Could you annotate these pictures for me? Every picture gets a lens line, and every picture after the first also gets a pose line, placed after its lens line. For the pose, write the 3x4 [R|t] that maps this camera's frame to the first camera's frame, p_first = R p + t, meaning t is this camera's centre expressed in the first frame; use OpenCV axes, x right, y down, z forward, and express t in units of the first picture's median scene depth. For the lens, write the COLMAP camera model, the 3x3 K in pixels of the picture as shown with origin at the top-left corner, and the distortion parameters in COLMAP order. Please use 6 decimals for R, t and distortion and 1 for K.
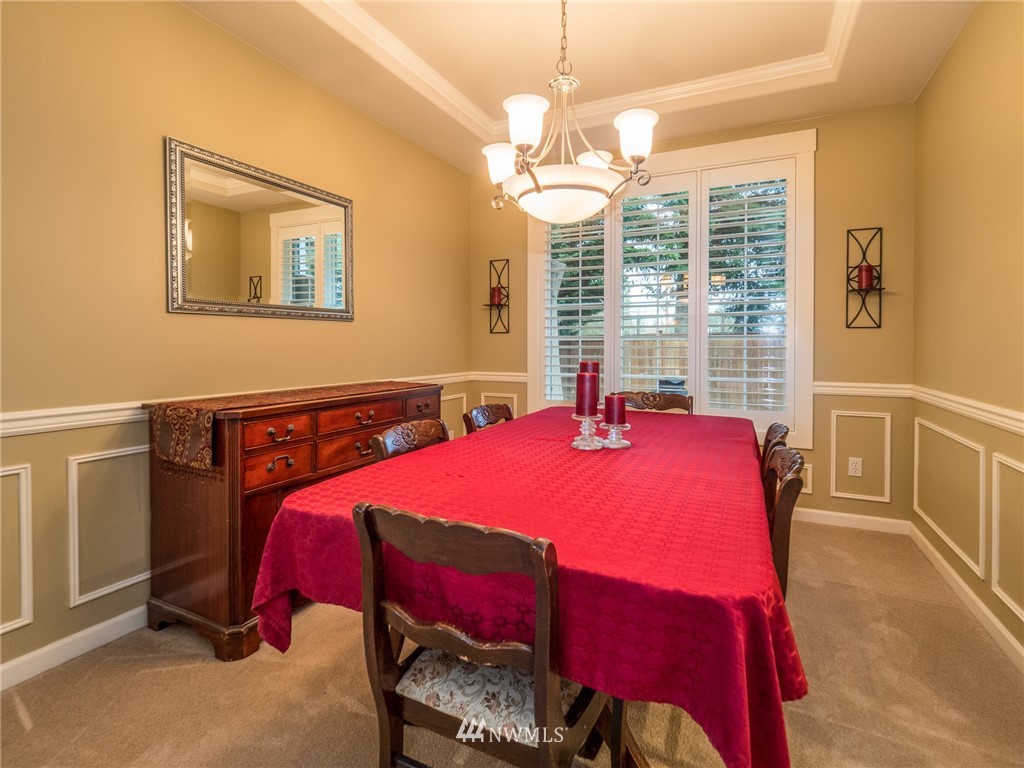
lens RADIAL K [[491.6, 0, 513.2], [0, 491.6, 352.6], [0, 0, 1]] dist [0.000119, 0.000002]
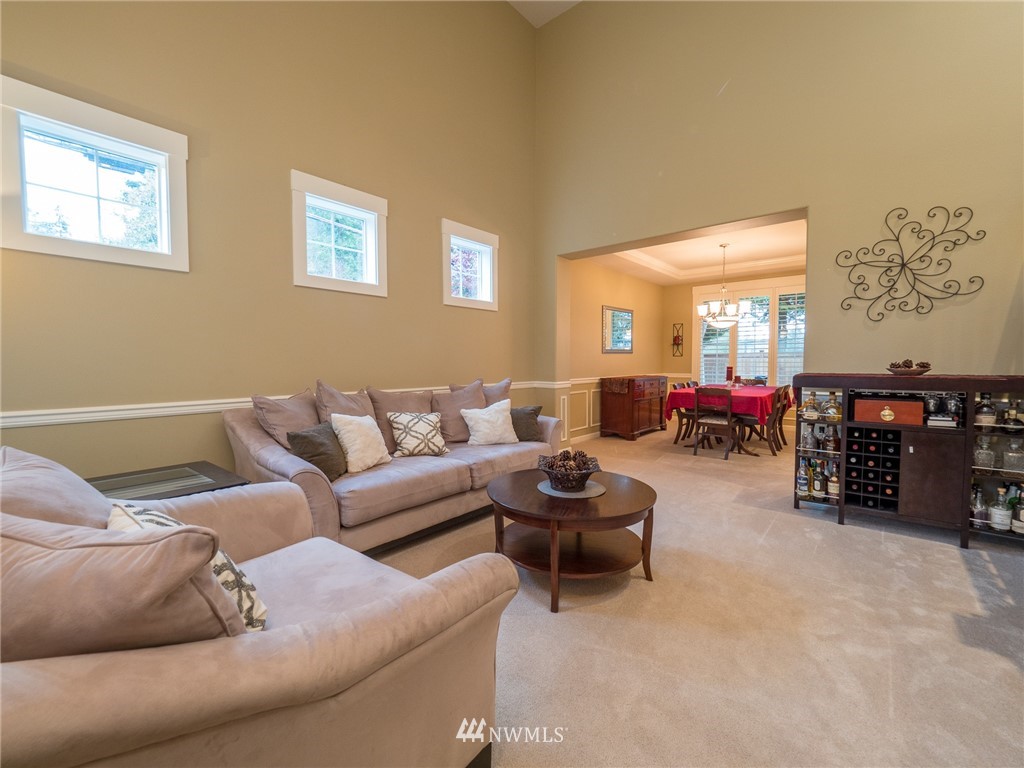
lens RADIAL K [[433.0, 0, 507.7], [0, 433.0, 379.7], [0, 0, 1]] dist [-0.009525, 0.000156]
pose [[0.967755, 0.006055, -0.251822, -0.420126], [0.001469, 0.999558, 0.029681, 0.012098], [0.251890, -0.029094, 0.967318, -1.669128]]
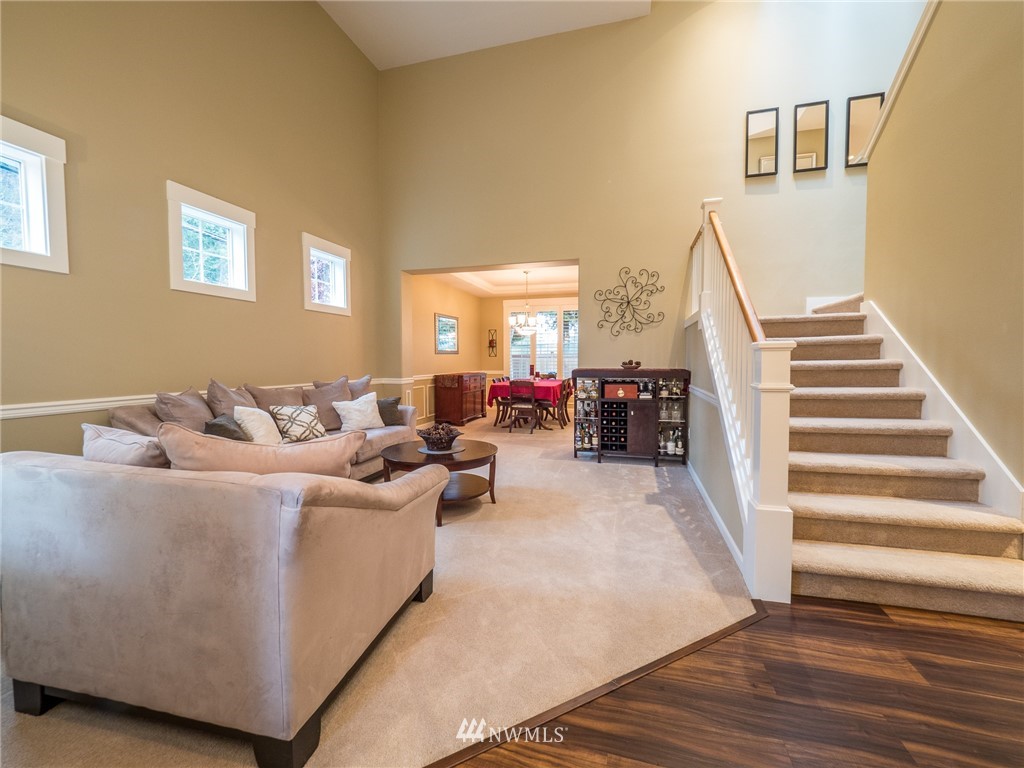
lens RADIAL K [[433.0, 0, 507.7], [0, 433.0, 379.7], [0, 0, 1]] dist [-0.009525, 0.000156]
pose [[0.984530, -0.012042, 0.174800, -0.546309], [0.006329, 0.999429, 0.033204, 0.014458], [-0.175100, -0.031584, 0.984044, -2.075244]]
